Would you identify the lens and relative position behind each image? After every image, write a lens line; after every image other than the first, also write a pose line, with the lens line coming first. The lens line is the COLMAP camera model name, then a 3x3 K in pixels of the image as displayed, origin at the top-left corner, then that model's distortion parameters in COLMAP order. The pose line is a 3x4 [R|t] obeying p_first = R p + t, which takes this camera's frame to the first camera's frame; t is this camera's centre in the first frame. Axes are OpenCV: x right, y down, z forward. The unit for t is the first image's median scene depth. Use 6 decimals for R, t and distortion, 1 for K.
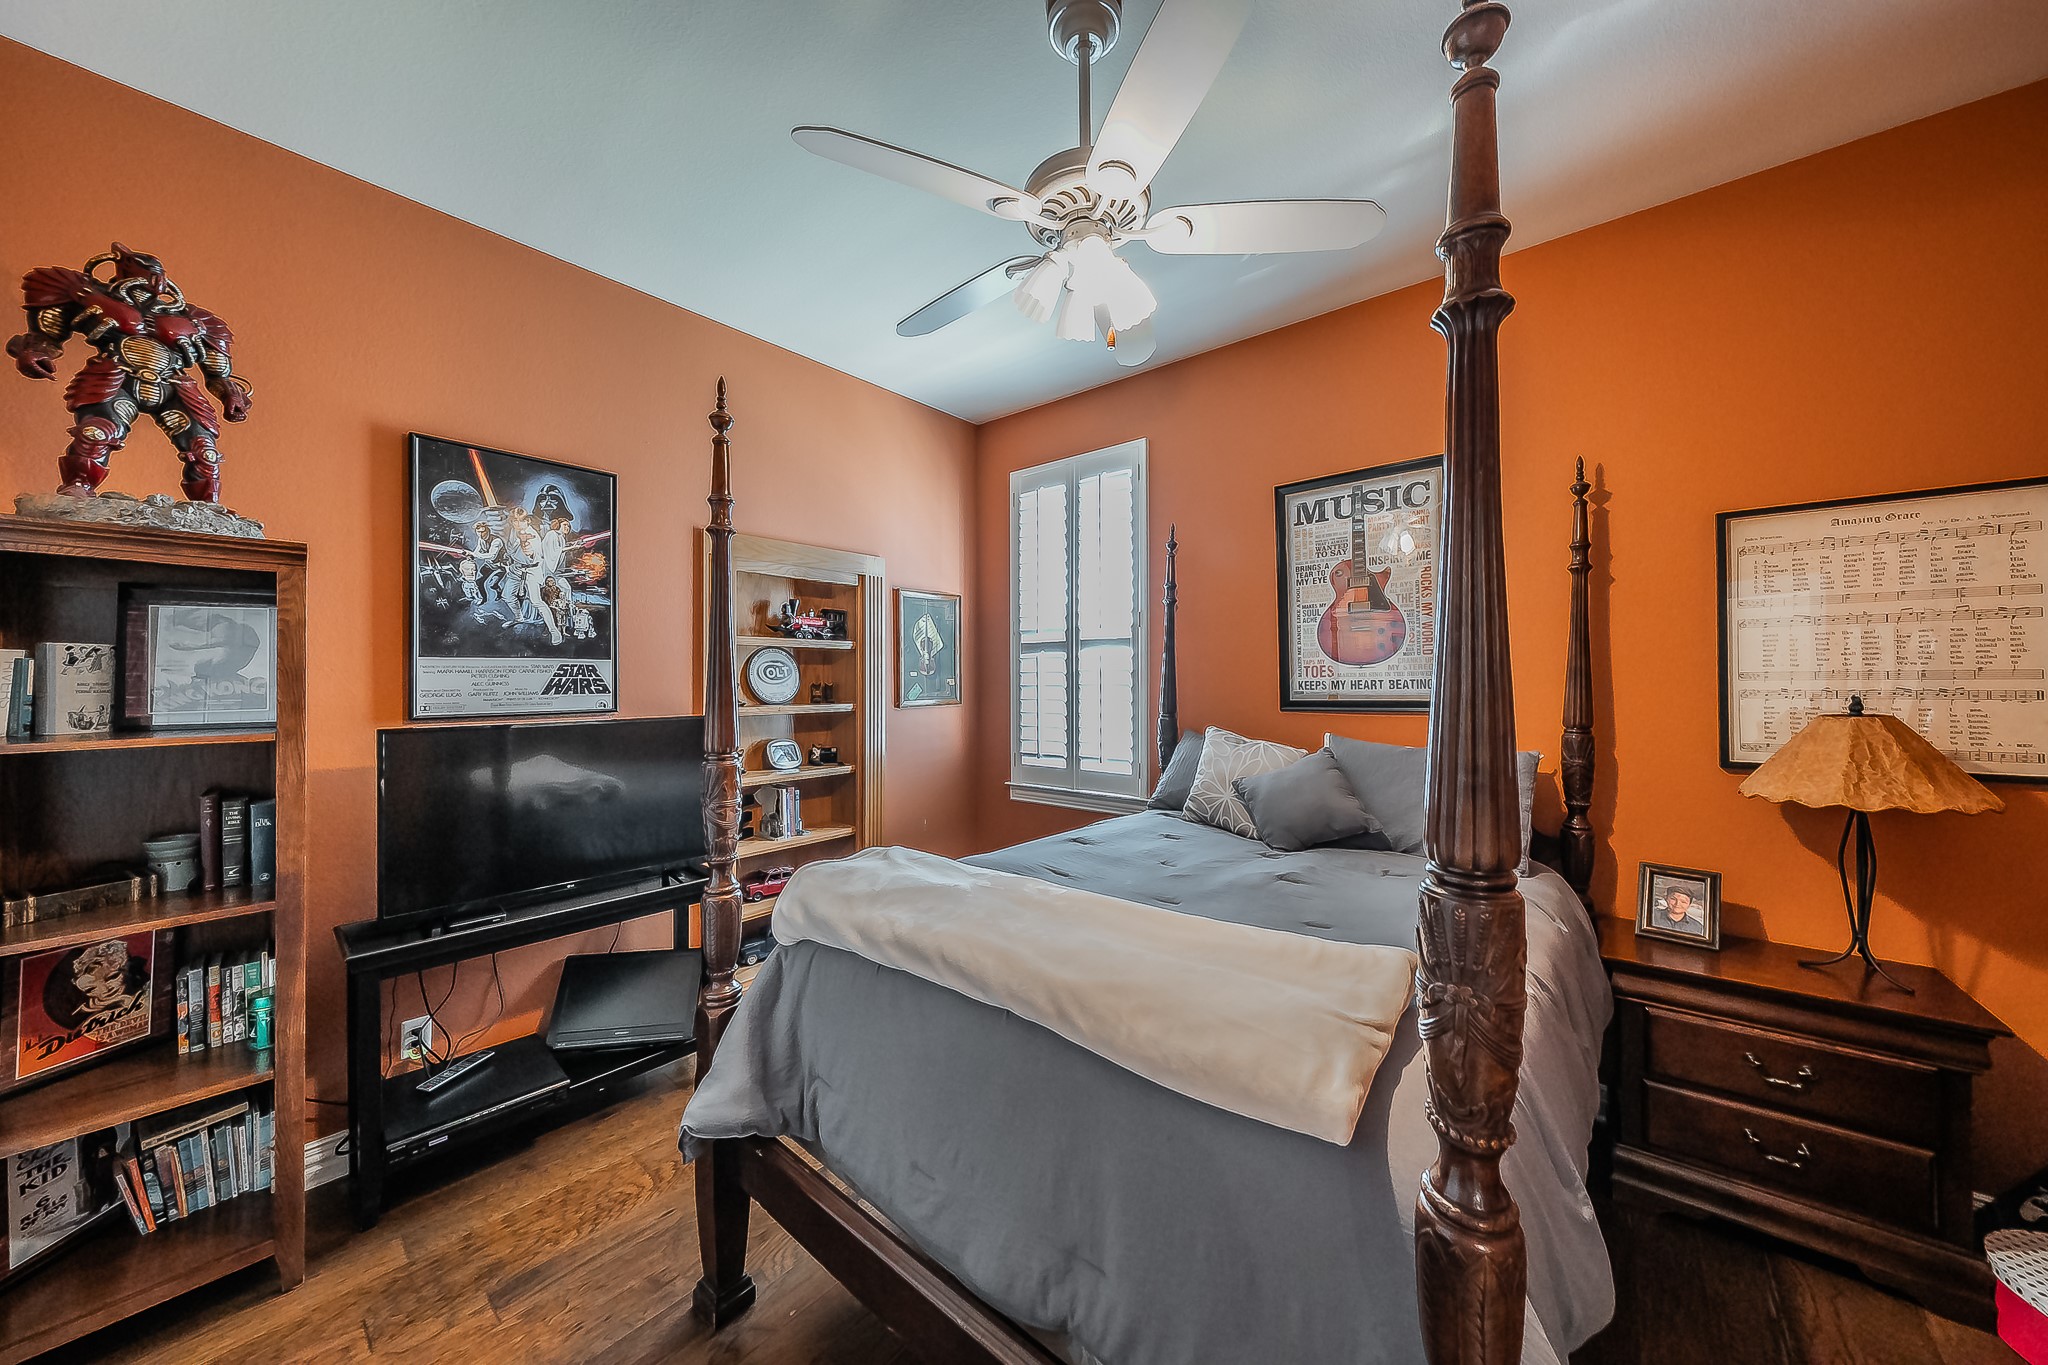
lens RADIAL K [[708.4, 0, 1036.4], [0, 708.4, 678.0], [0, 0, 1]] dist [-0.001158, -0.000109]
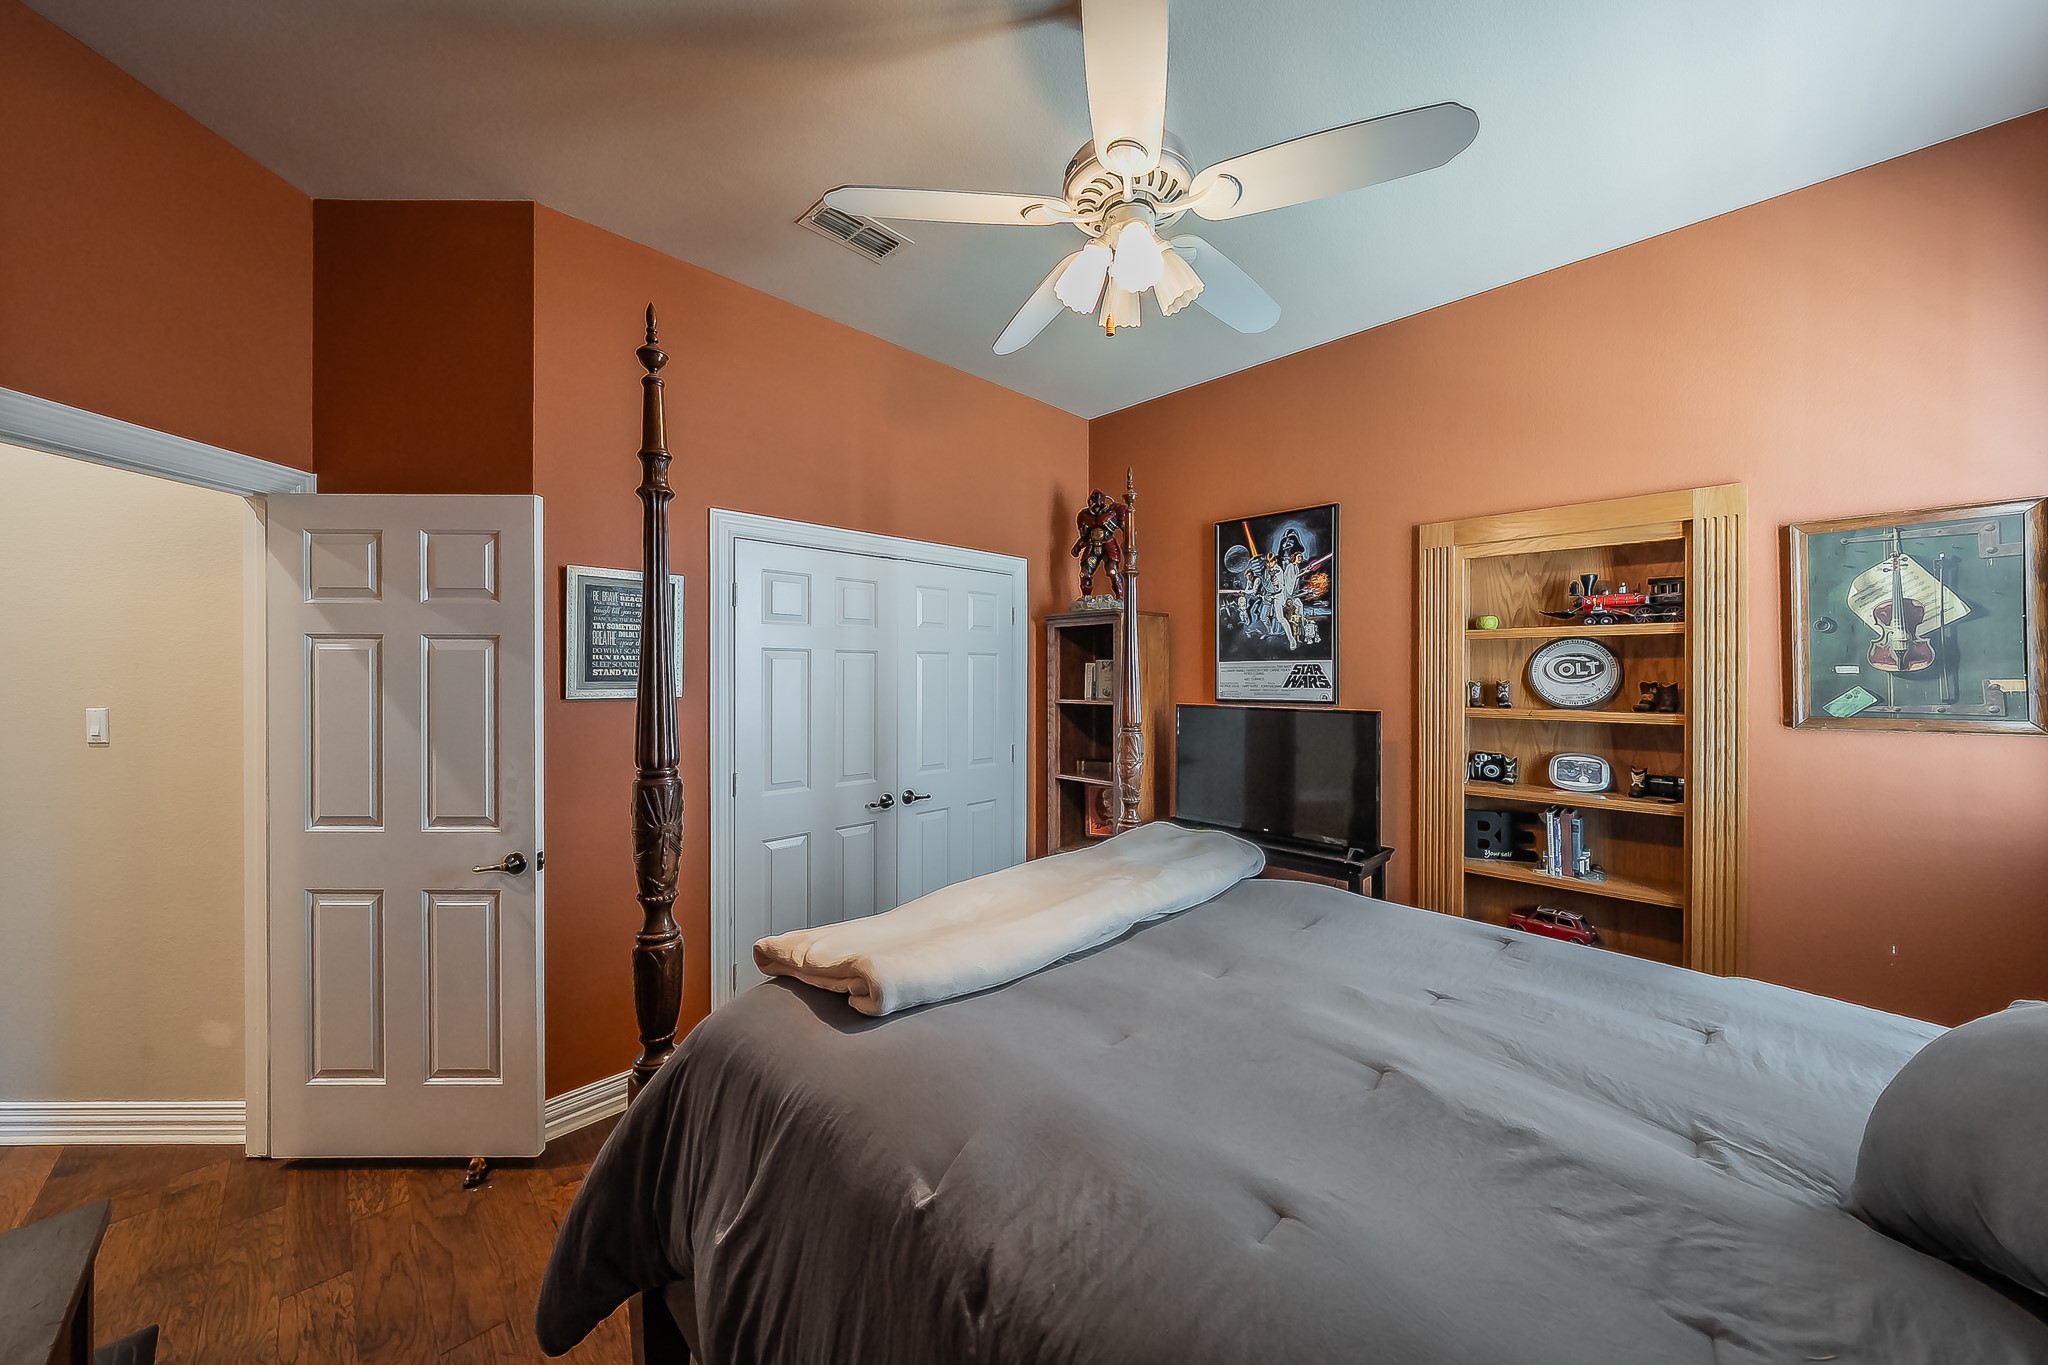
lens RADIAL K [[704.5, 0, 1013.1], [0, 704.5, 676.9], [0, 0, 1]] dist [-0.000454, -0.000094]
pose [[-0.109120, 0.005618, -0.994013, 1.195547], [-0.001243, 0.999982, 0.005788, -0.006222], [0.994028, 0.001867, -0.109111, 1.105303]]
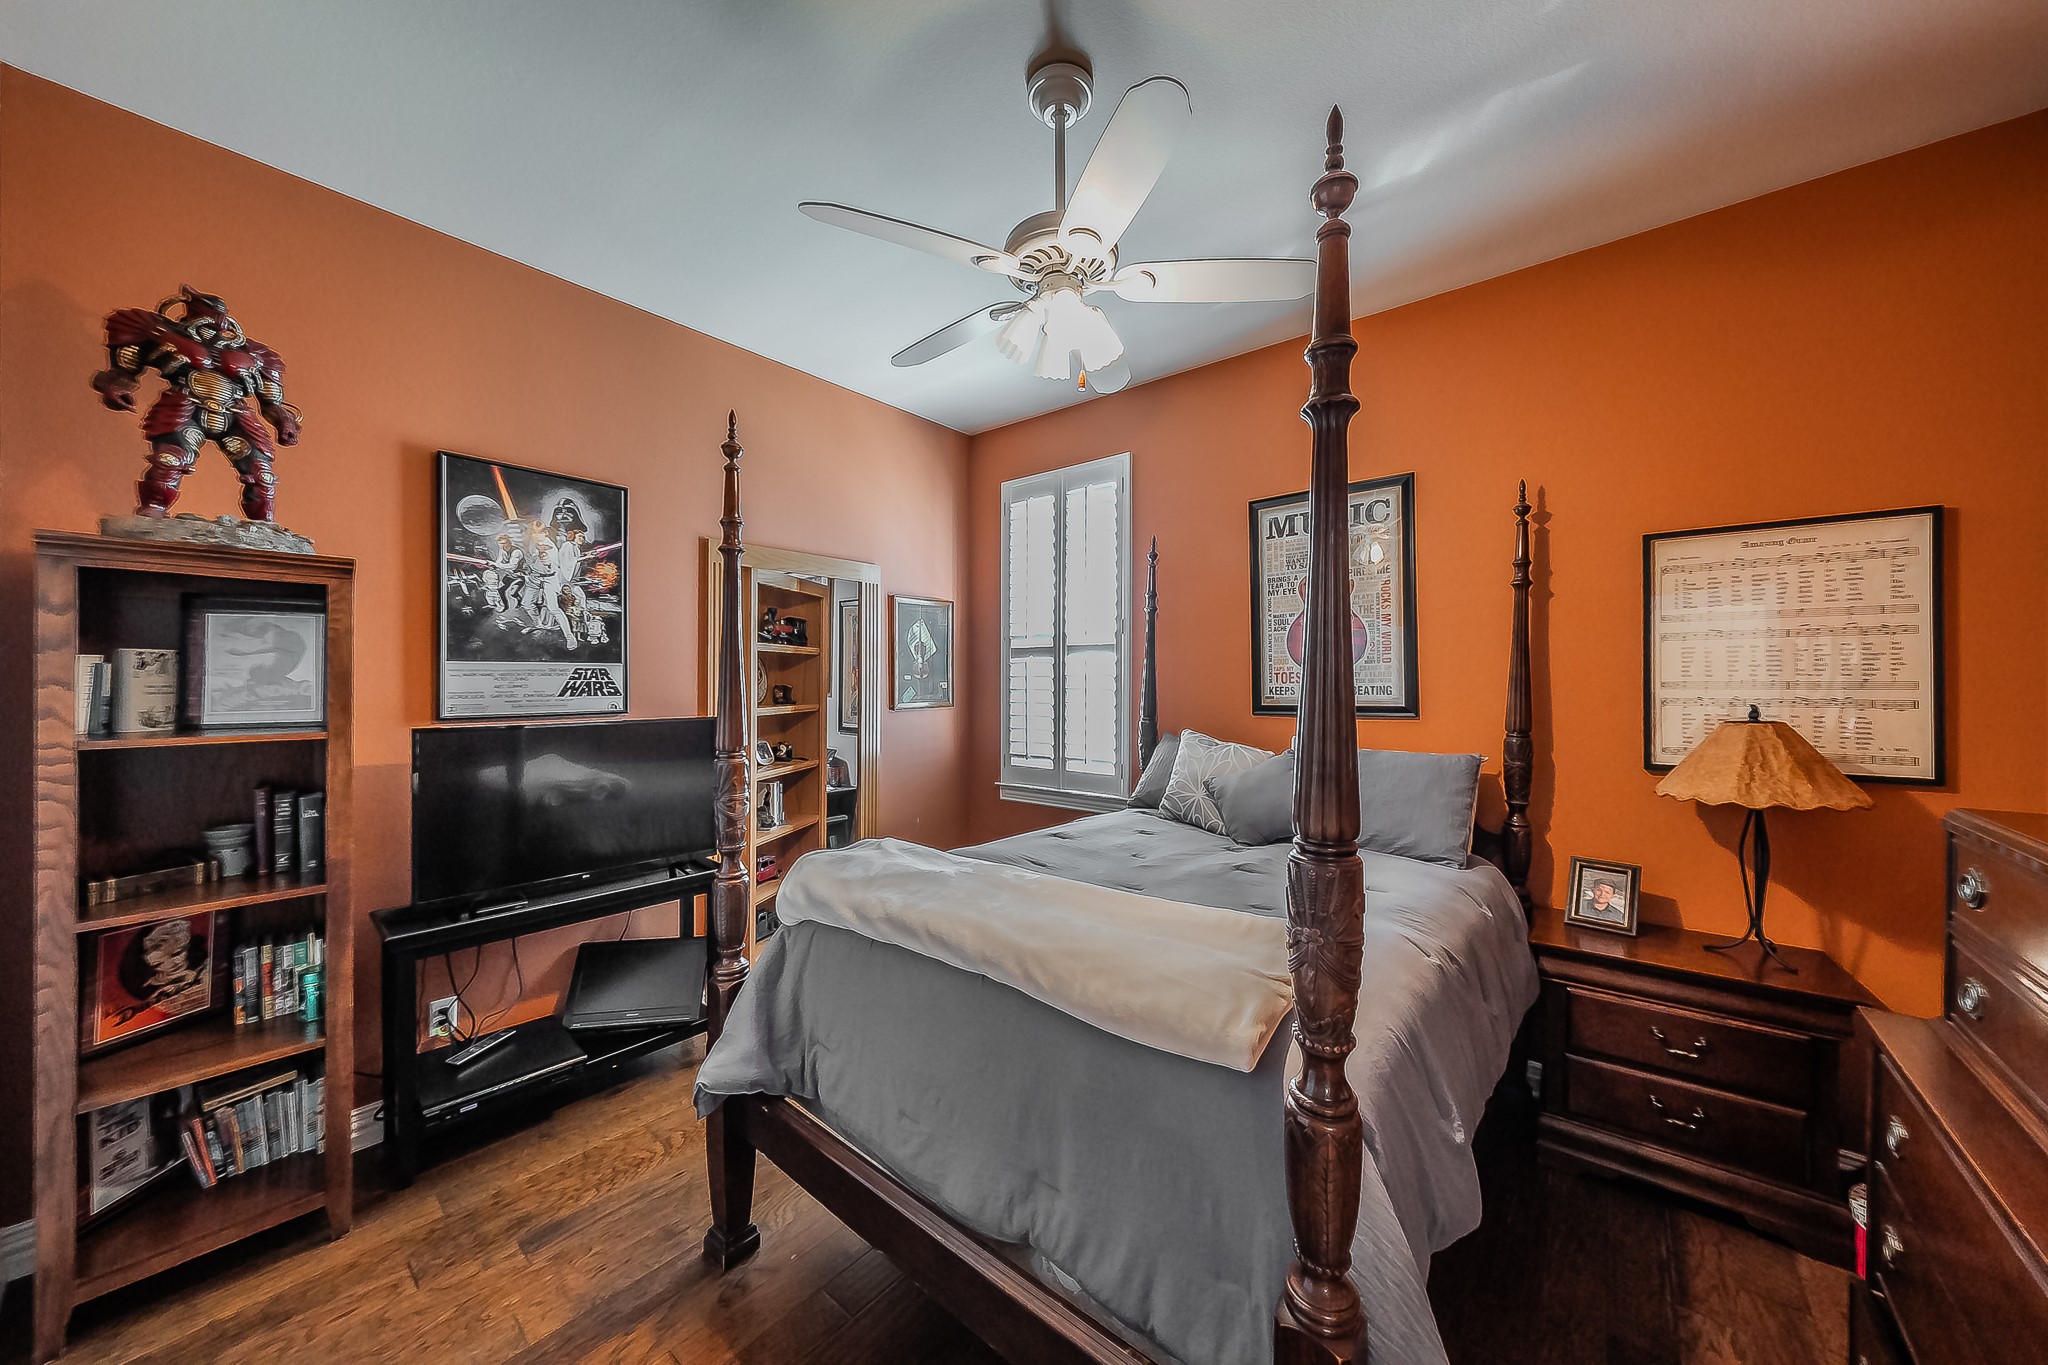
lens RADIAL K [[704.5, 0, 1013.1], [0, 704.5, 676.9], [0, 0, 1]] dist [-0.000454, -0.000094]
pose [[0.999685, 0.002567, -0.024972, 0.015877], [-0.002690, 0.999984, -0.004924, -0.004476], [0.024959, 0.004989, 0.999676, -0.064441]]
